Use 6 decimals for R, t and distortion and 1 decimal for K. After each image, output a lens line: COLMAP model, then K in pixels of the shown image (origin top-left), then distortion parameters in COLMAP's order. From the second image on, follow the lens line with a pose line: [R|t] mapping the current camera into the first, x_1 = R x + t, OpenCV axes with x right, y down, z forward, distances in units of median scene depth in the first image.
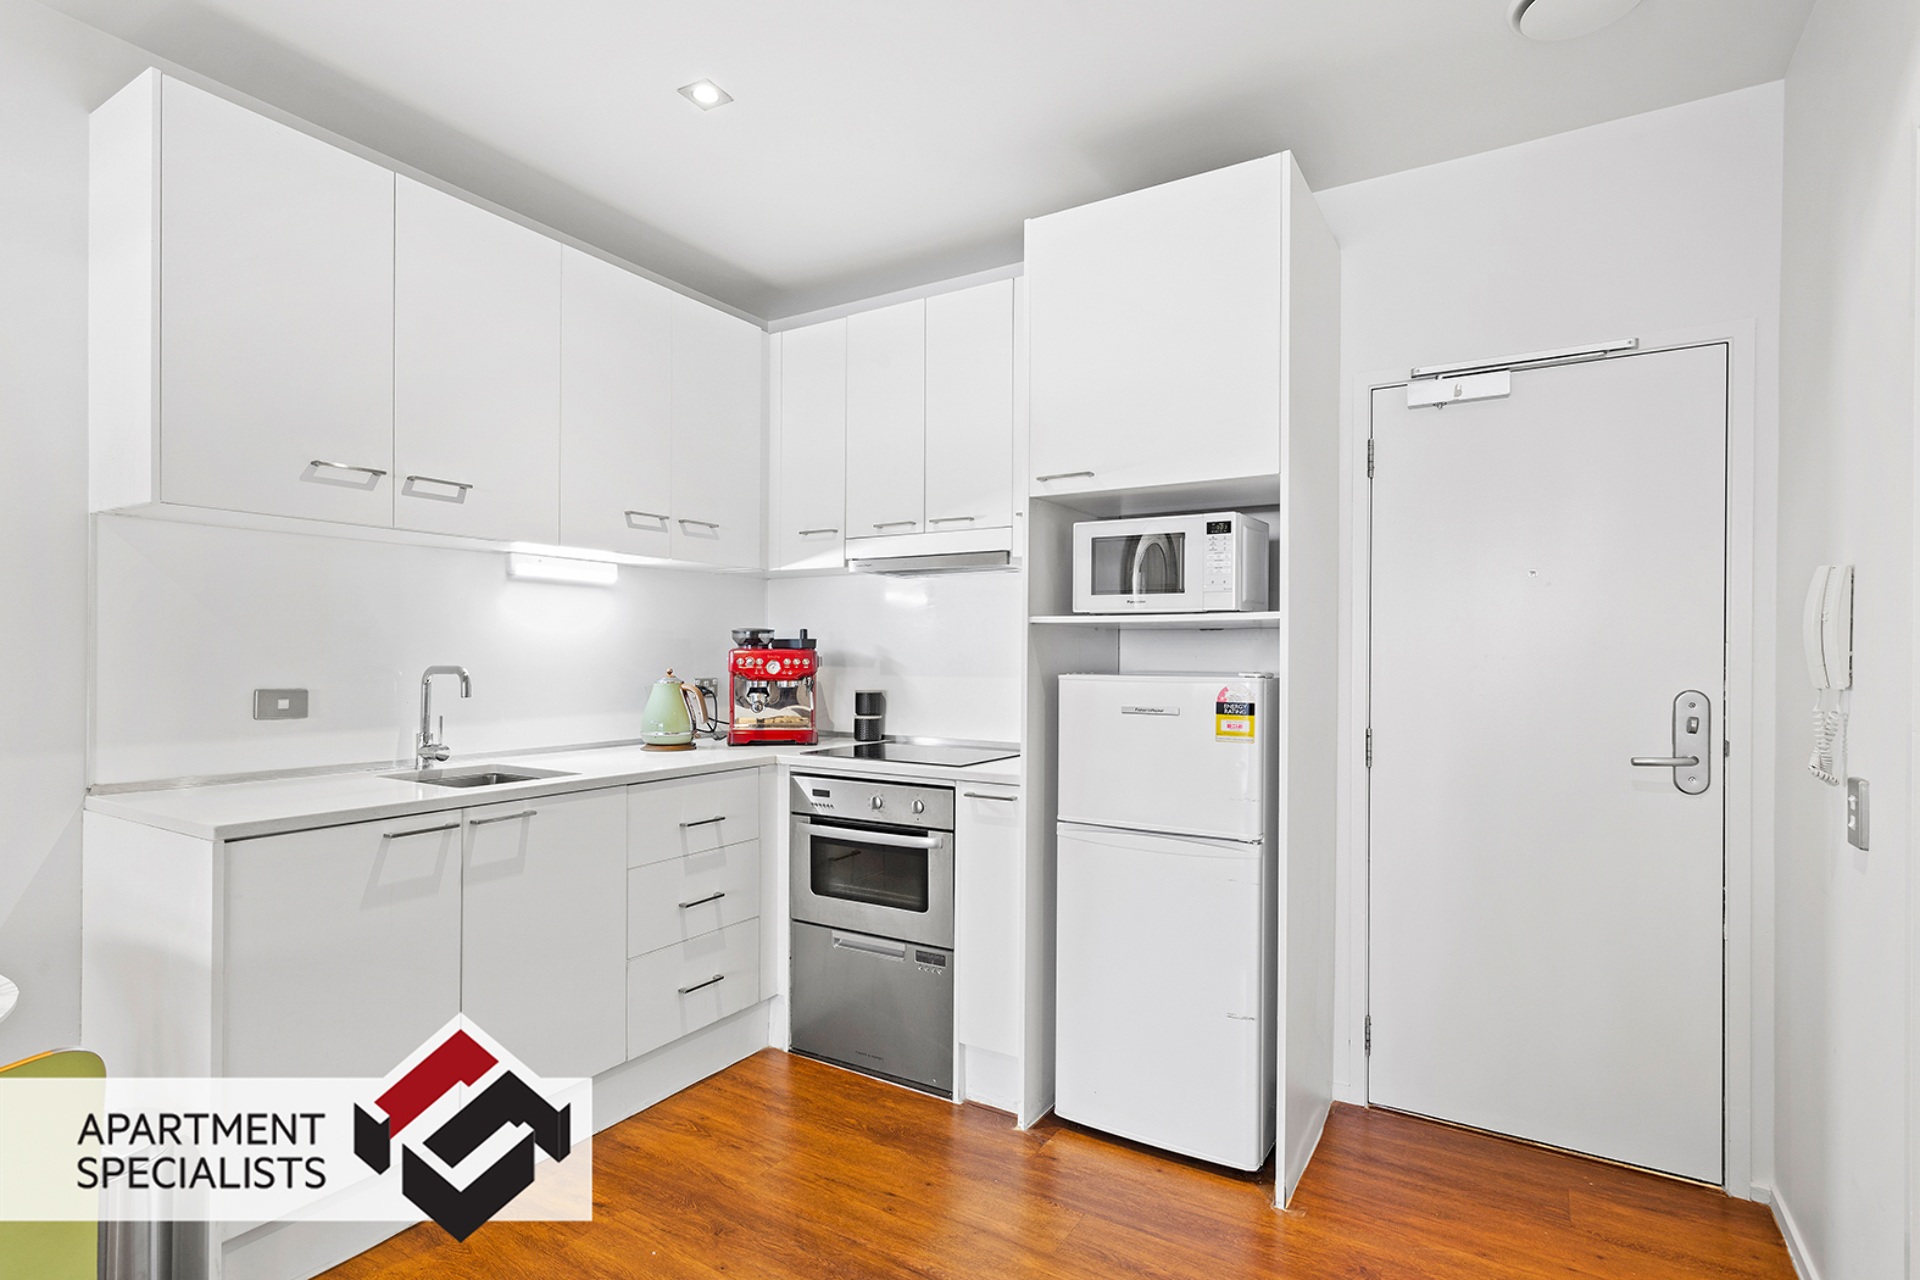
lens RADIAL K [[957.6, 0, 960.0], [0, 957.6, 640.0], [0, 0, 1]] dist [-0.000029, 0.000292]
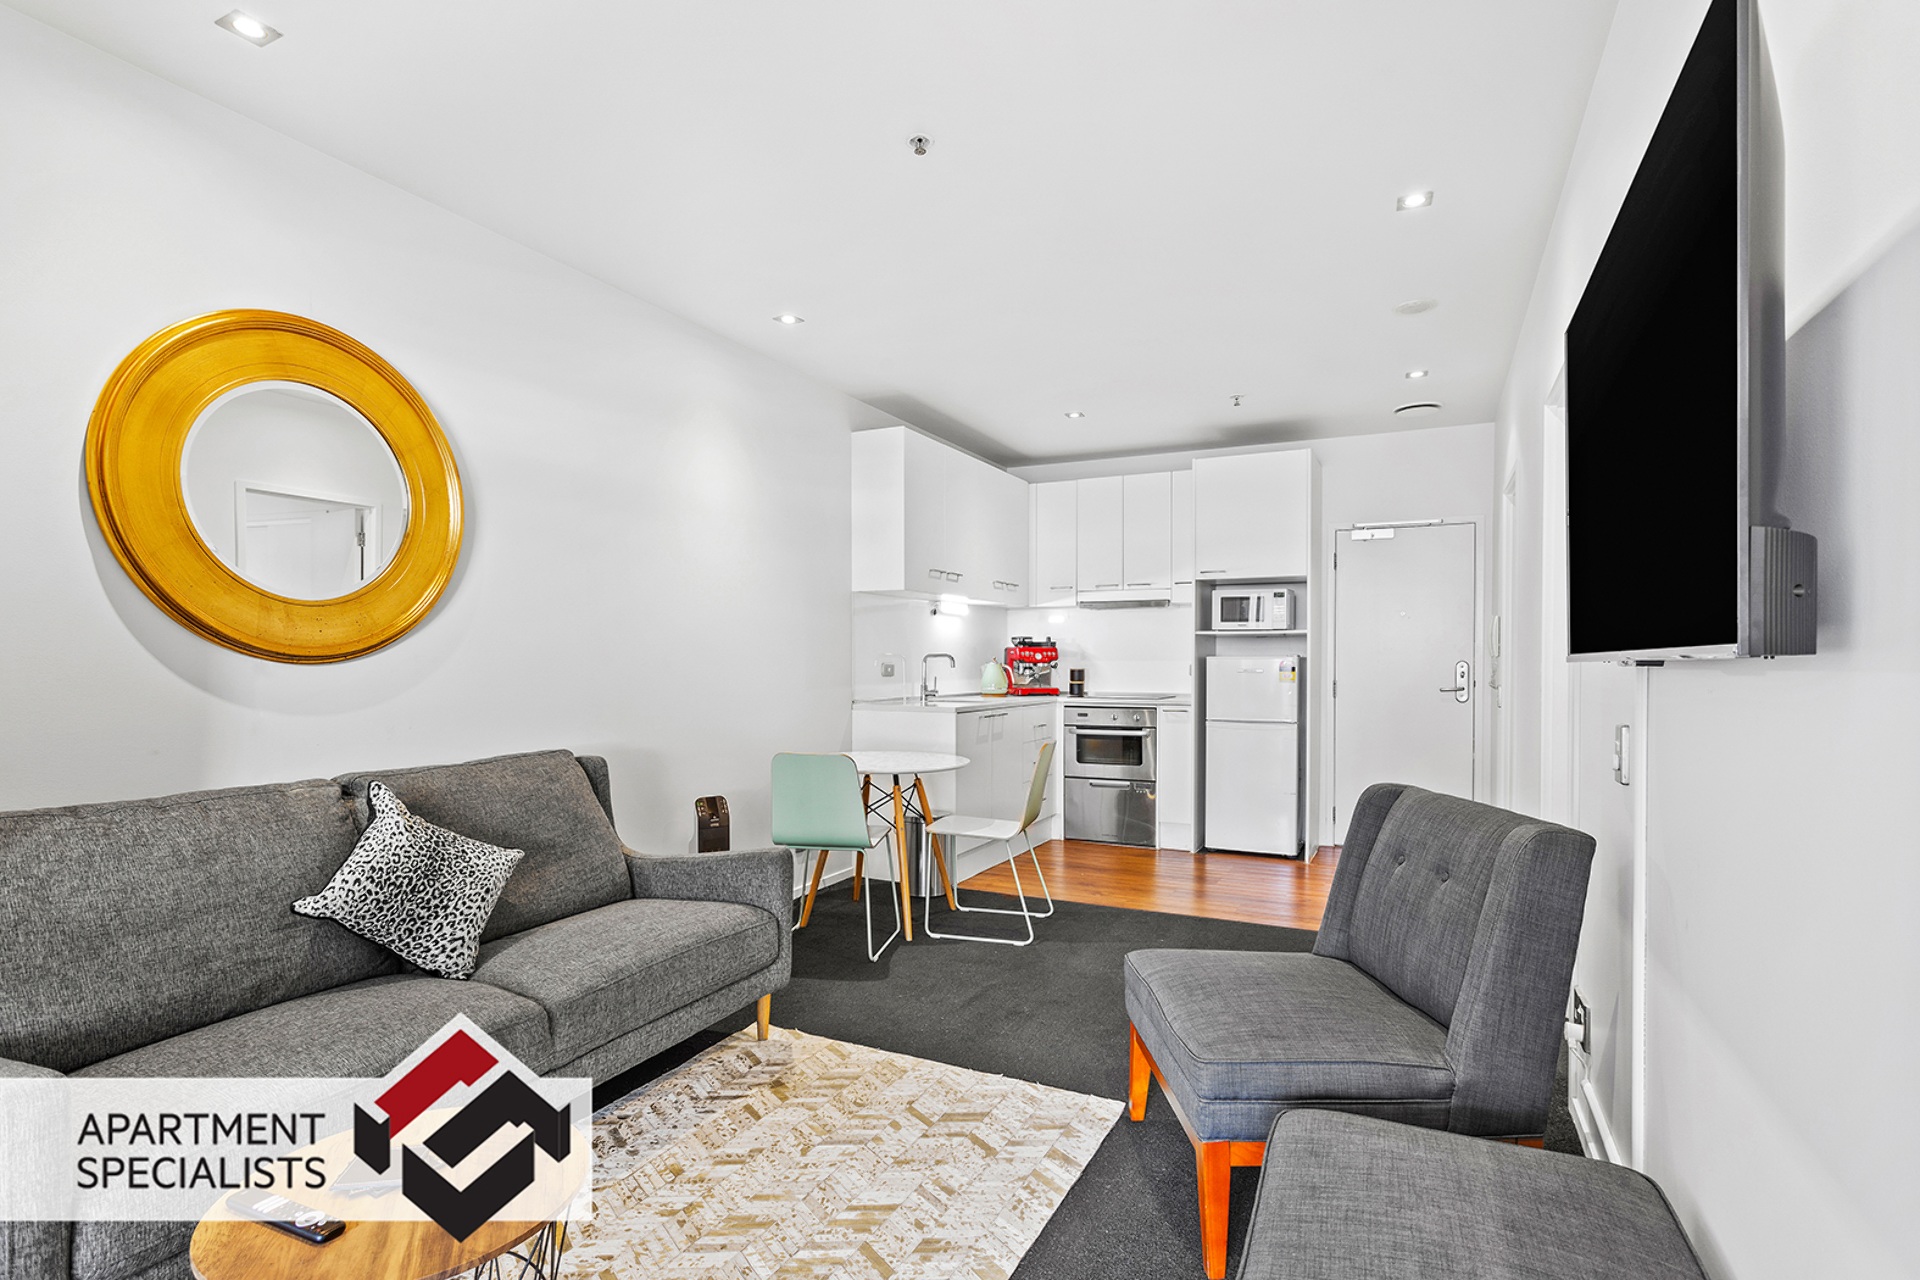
lens RADIAL K [[945.5, 0, 958.7], [0, 945.5, 653.7], [0, 0, 1]] dist [0.001091, 0.000260]
pose [[0.995939, -0.004146, 0.089930, -0.663441], [0.003367, 0.999955, 0.008817, 0.006660], [-0.089962, -0.008478, 0.995909, -1.155965]]
